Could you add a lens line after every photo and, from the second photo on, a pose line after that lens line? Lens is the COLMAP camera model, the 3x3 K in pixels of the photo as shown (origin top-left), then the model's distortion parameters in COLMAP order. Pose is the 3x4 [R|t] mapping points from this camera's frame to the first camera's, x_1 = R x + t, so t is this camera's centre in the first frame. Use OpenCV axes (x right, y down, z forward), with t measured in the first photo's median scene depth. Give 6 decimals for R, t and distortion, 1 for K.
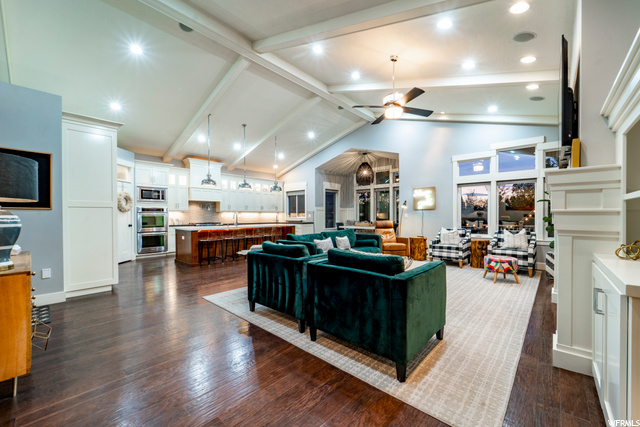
lens RADIAL K [[256.4, 0, 320.5], [0, 256.4, 218.0], [0, 0, 1]] dist [-0.002548, -0.001283]
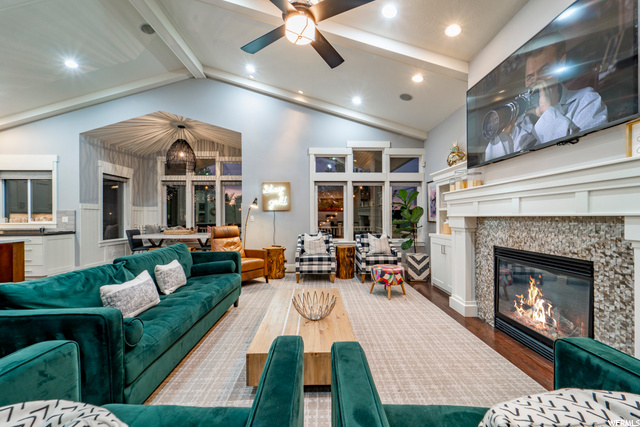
lens RADIAL K [[256.4, 0, 325.7], [0, 256.4, 216.9], [0, 0, 1]] dist [-0.002548, -0.001283]
pose [[0.717836, -0.002530, 0.696207, -0.028292], [0.009124, 0.999942, -0.005774, -0.007180], [-0.696152, 0.010497, 0.717817, 0.288349]]
